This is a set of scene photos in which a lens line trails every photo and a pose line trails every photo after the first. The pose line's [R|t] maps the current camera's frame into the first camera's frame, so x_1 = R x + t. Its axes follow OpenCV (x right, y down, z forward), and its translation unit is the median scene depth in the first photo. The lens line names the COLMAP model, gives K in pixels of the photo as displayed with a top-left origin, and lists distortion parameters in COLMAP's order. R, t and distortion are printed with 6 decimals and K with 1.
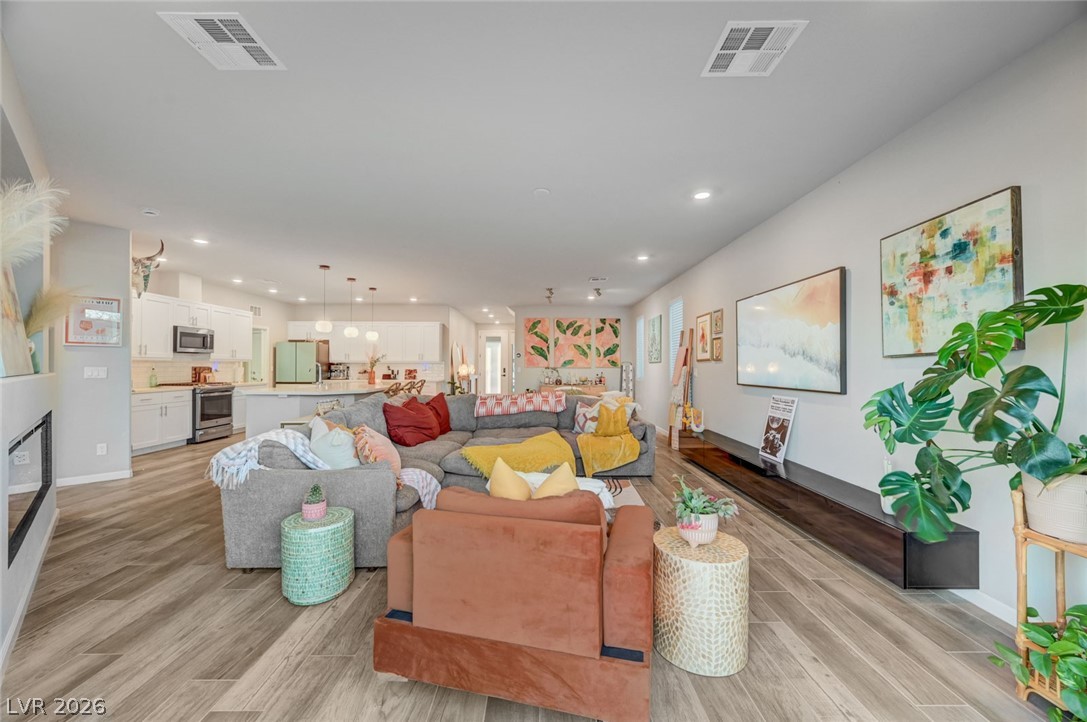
lens RADIAL K [[428.9, 0, 543.8], [0, 428.9, 364.8], [0, 0, 1]] dist [-0.001720, -0.000127]
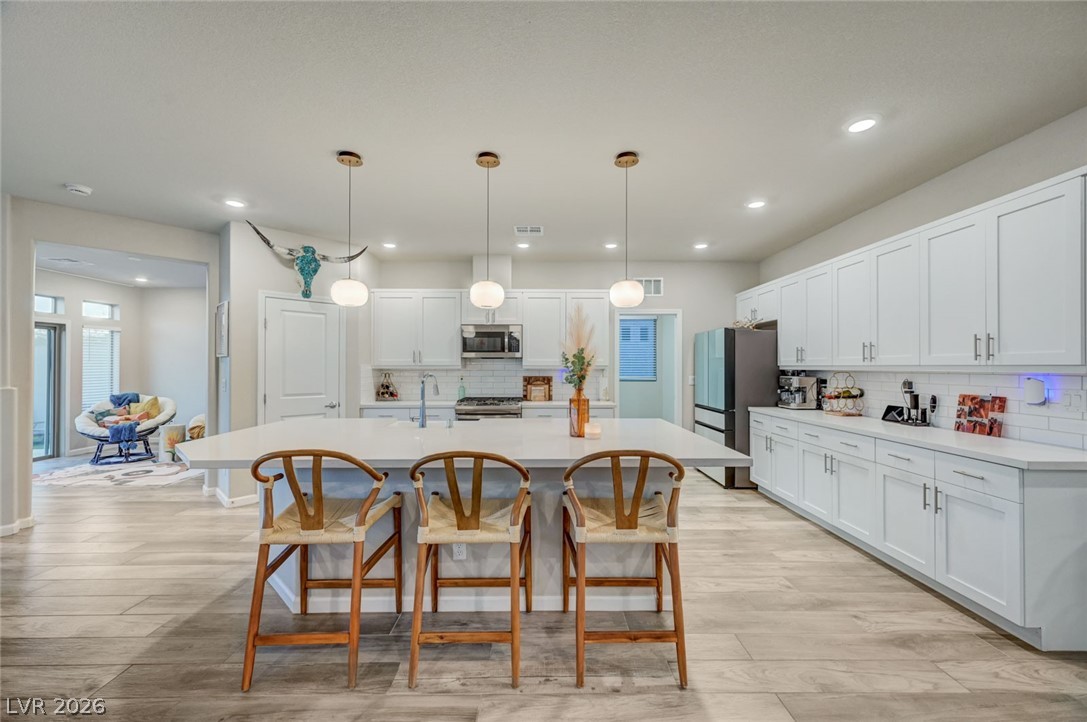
lens RADIAL K [[428.9, 0, 543.8], [0, 428.9, 364.8], [0, 0, 1]] dist [-0.001720, -0.000127]
pose [[0.000329, -0.007018, -0.999975, -0.069696], [0.002424, 0.999972, -0.007017, -0.011496], [0.999997, -0.002422, 0.000346, 1.142822]]
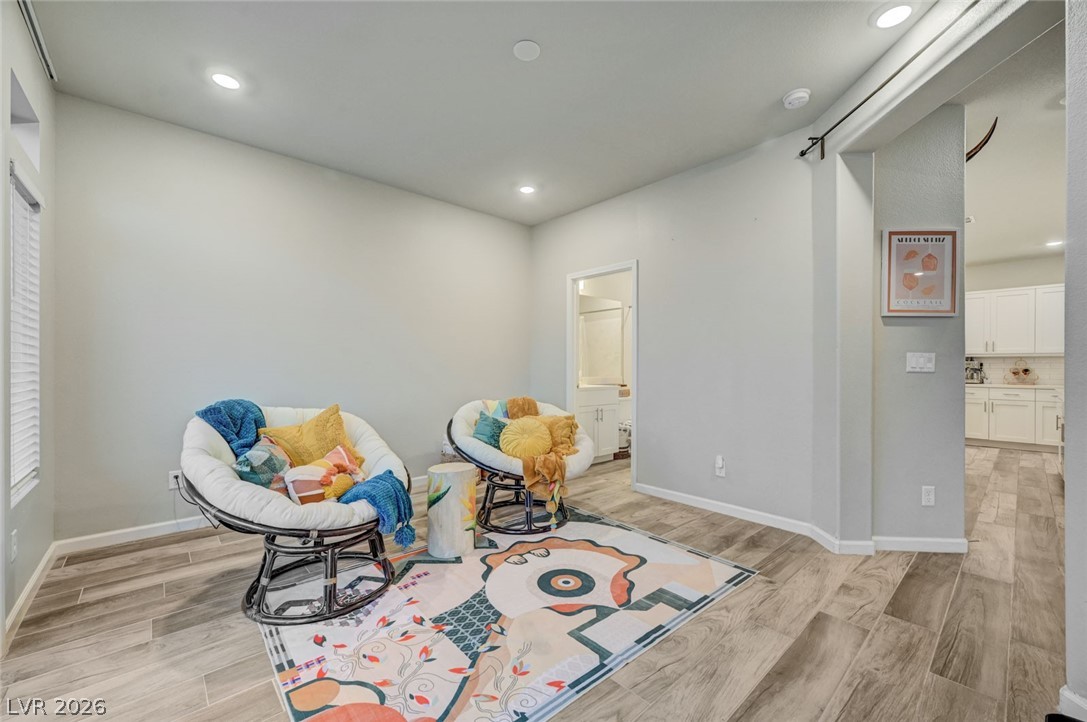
lens RADIAL K [[428.9, 0, 543.8], [0, 428.9, 364.8], [0, 0, 1]] dist [-0.001720, -0.000127]
pose [[0.659197, -0.004181, -0.751958, -0.635291], [-0.000244, 0.999983, -0.005774, 0.016460], [0.751970, 0.003989, 0.659185, 0.158343]]
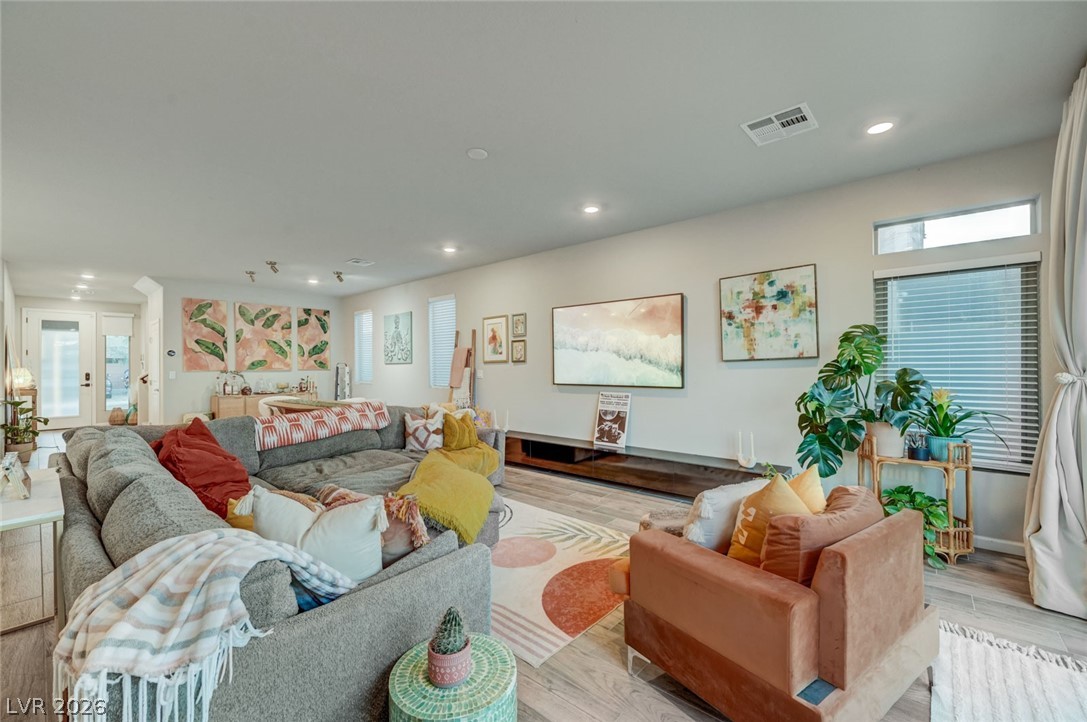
lens RADIAL K [[441.6, 0, 545.4], [0, 441.6, 363.3], [0, 0, 1]] dist [-0.000790, -0.000080]
pose [[0.659956, -0.003833, 0.751294, -0.295521], [0.005509, 0.999985, 0.000264, -0.005944], [-0.751284, 0.003965, 0.659967, 0.193957]]
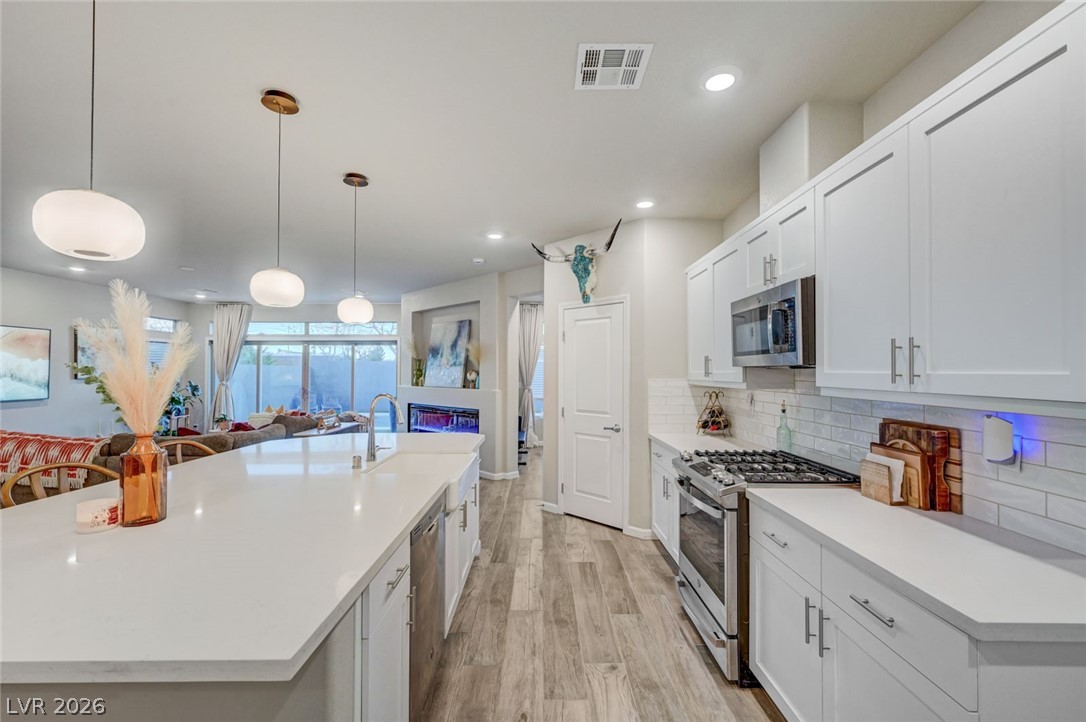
lens RADIAL K [[465.4, 0, 543.4], [0, 465.4, 363.8], [0, 0, 1]] dist [0.000417, 0.000293]
pose [[-0.999988, -0.004000, 0.002859, -0.677739], [-0.004052, 0.999822, -0.018413, -0.025276], [-0.002785, -0.018425, -0.999826, 1.415246]]
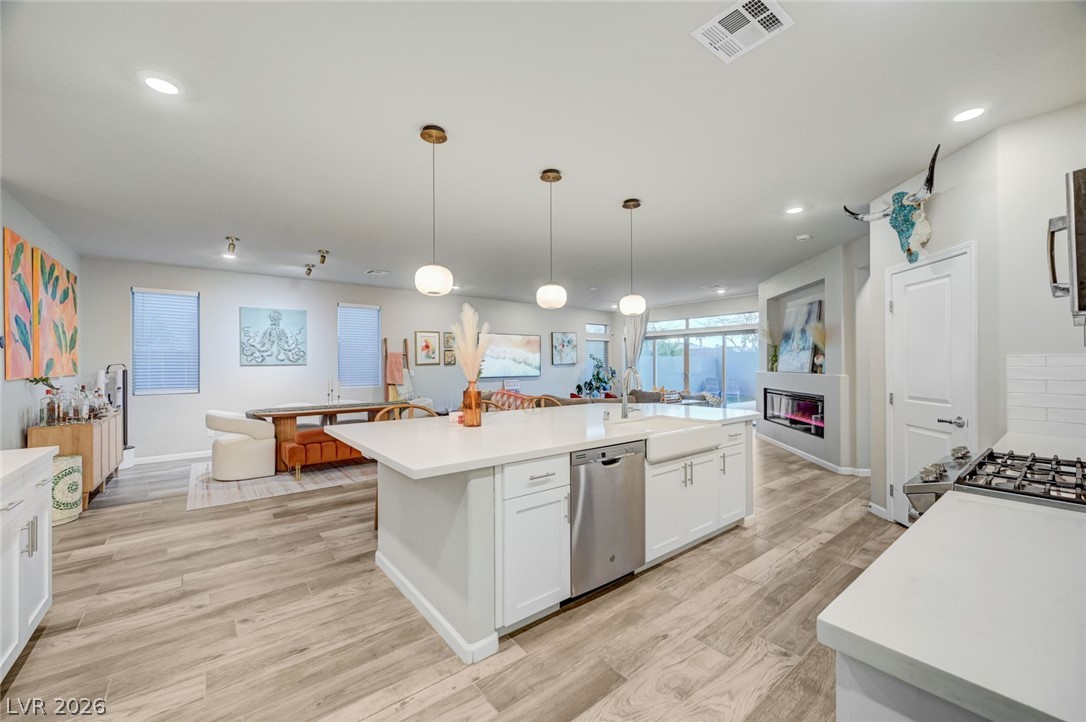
lens RADIAL K [[428.7, 0, 543.7], [0, 428.7, 362.2], [0, 0, 1]] dist [-0.001937, -0.000111]
pose [[-0.617163, 0.003455, 0.786828, -0.853197], [0.000314, 0.999991, -0.004145, -0.009575], [-0.786835, -0.002311, -0.617159, 1.384459]]
